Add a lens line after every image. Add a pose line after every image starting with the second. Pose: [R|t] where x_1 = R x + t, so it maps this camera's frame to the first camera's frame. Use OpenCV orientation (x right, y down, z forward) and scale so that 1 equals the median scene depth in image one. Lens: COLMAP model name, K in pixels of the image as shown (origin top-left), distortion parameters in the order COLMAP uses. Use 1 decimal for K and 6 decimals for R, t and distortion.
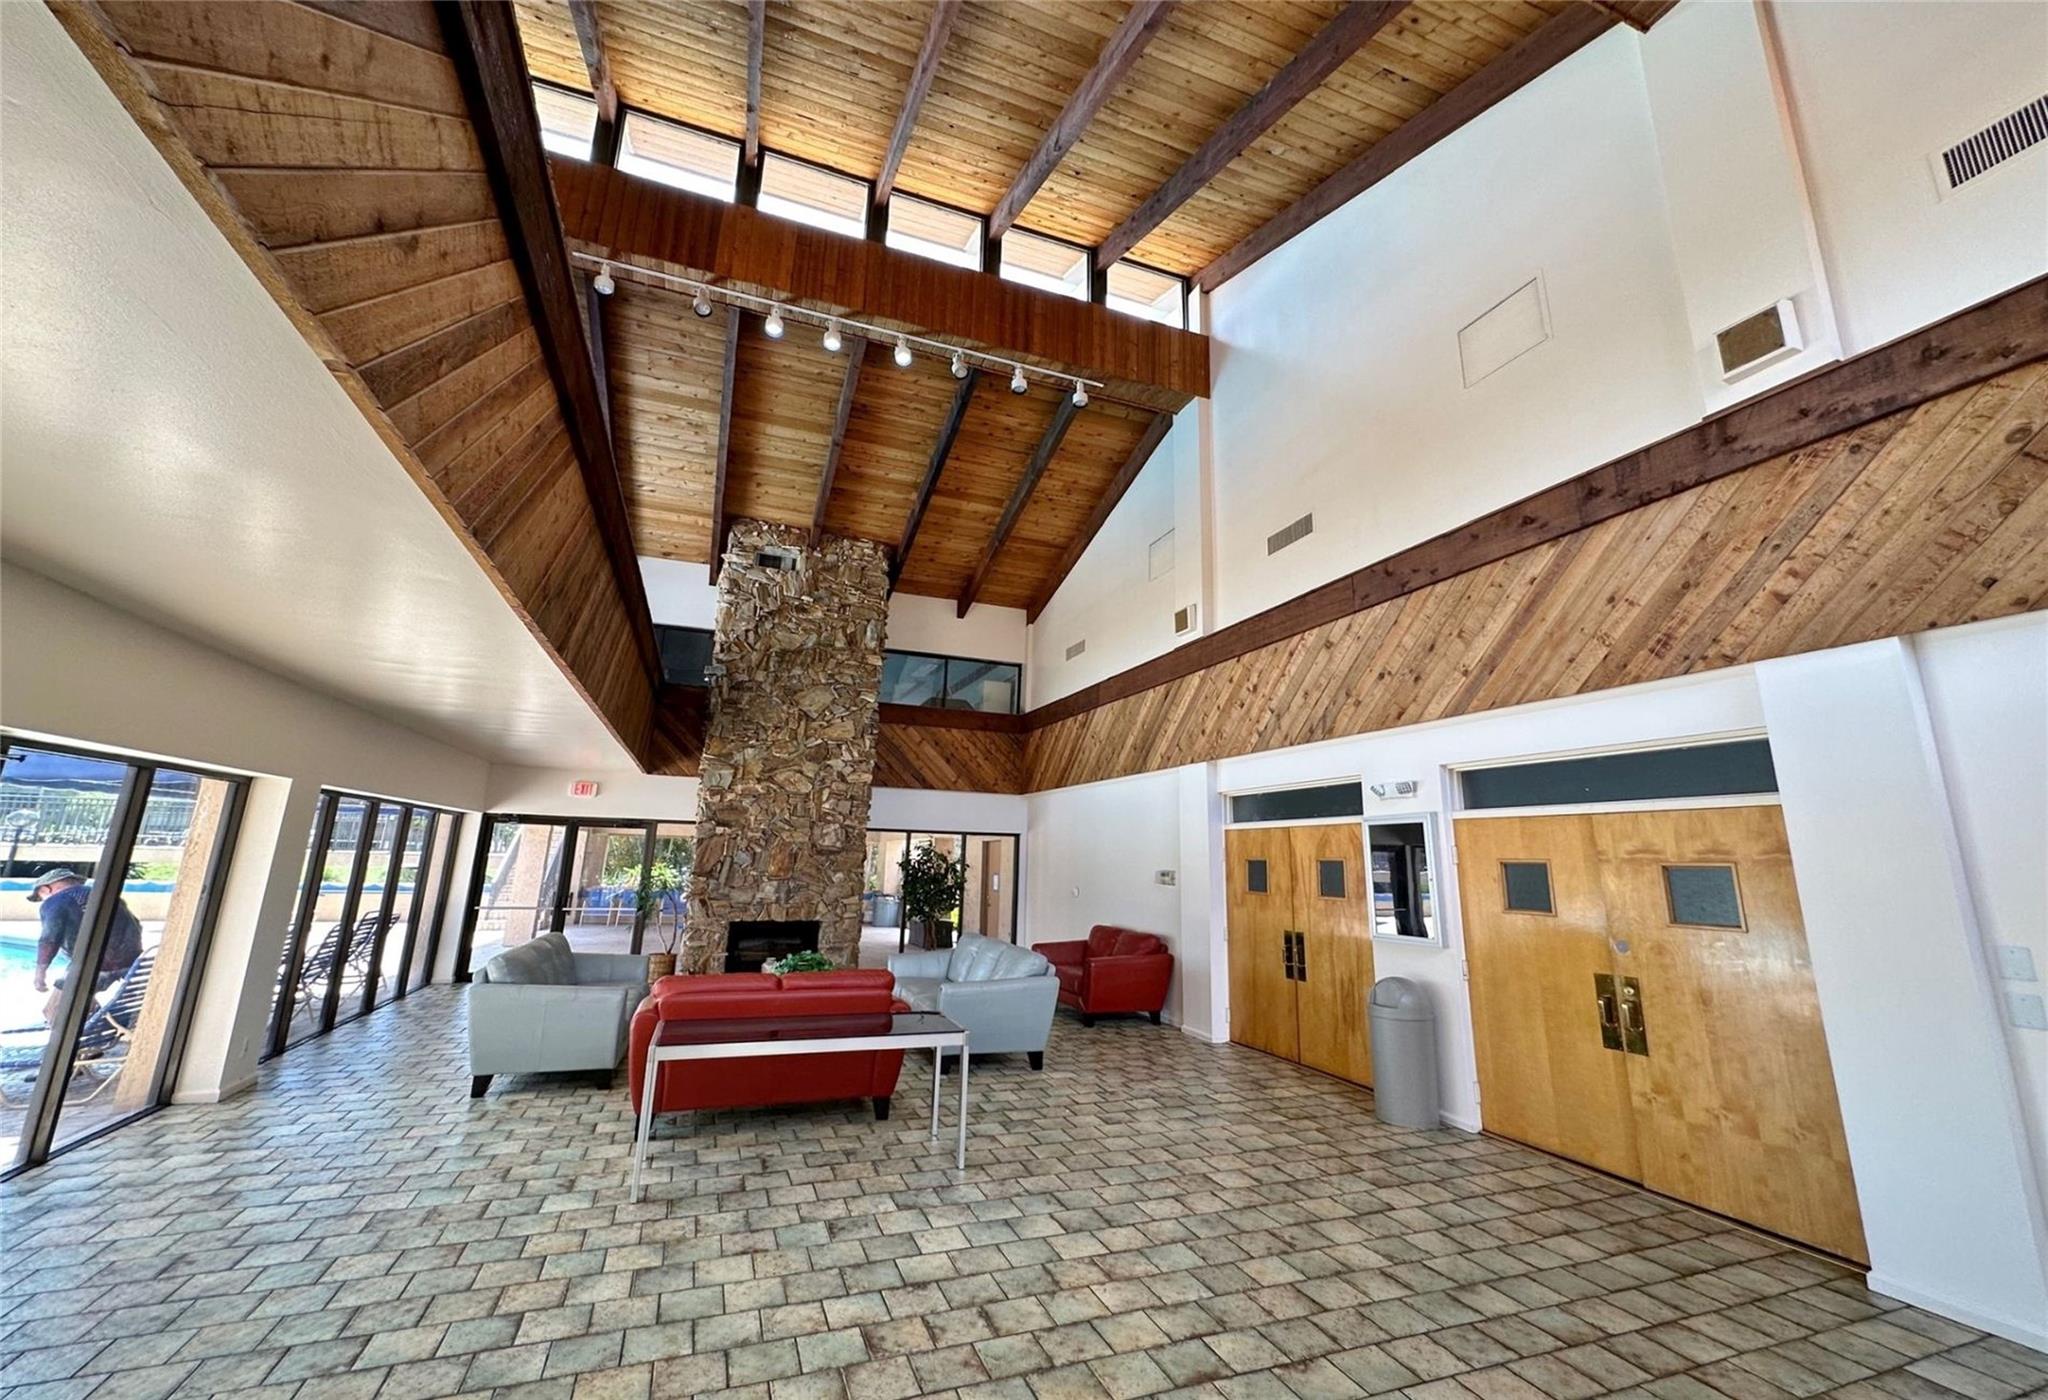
lens RADIAL K [[819.5, 0, 1024.1], [0, 819.5, 684.1], [0, 0, 1]] dist [-0.003390, -0.000247]
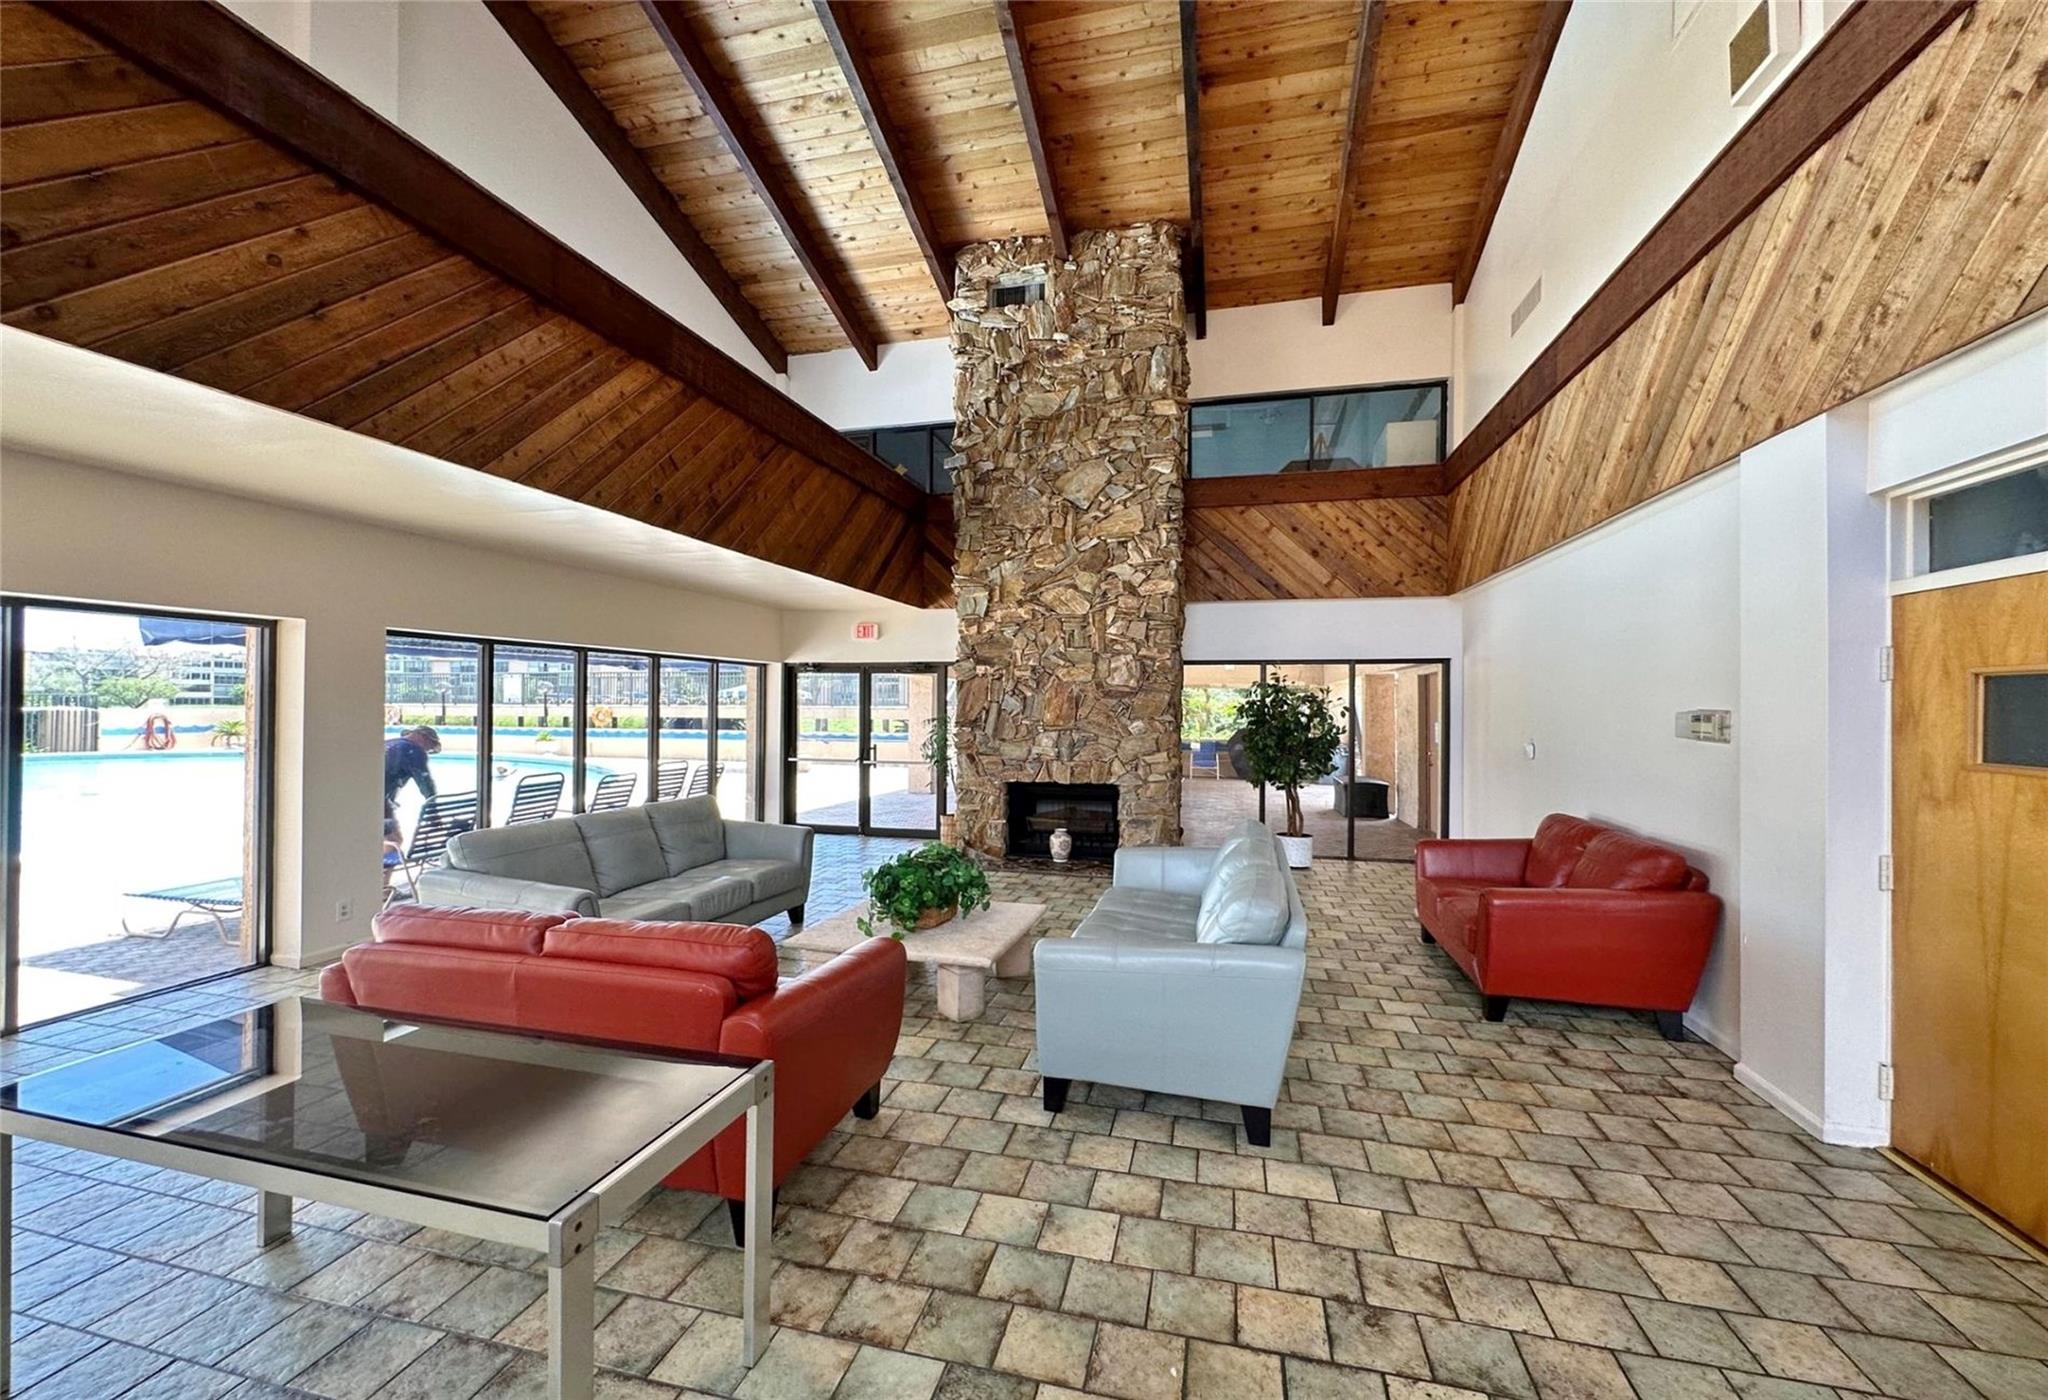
lens RADIAL K [[819.5, 0, 1021.4], [0, 819.5, 702.6], [0, 0, 1]] dist [-0.003390, -0.000247]
pose [[0.818391, -0.020926, -0.574281, 0.103859], [0.136651, 0.977758, 0.159109, 0.086925], [0.558178, -0.208689, 0.803048, 0.372318]]
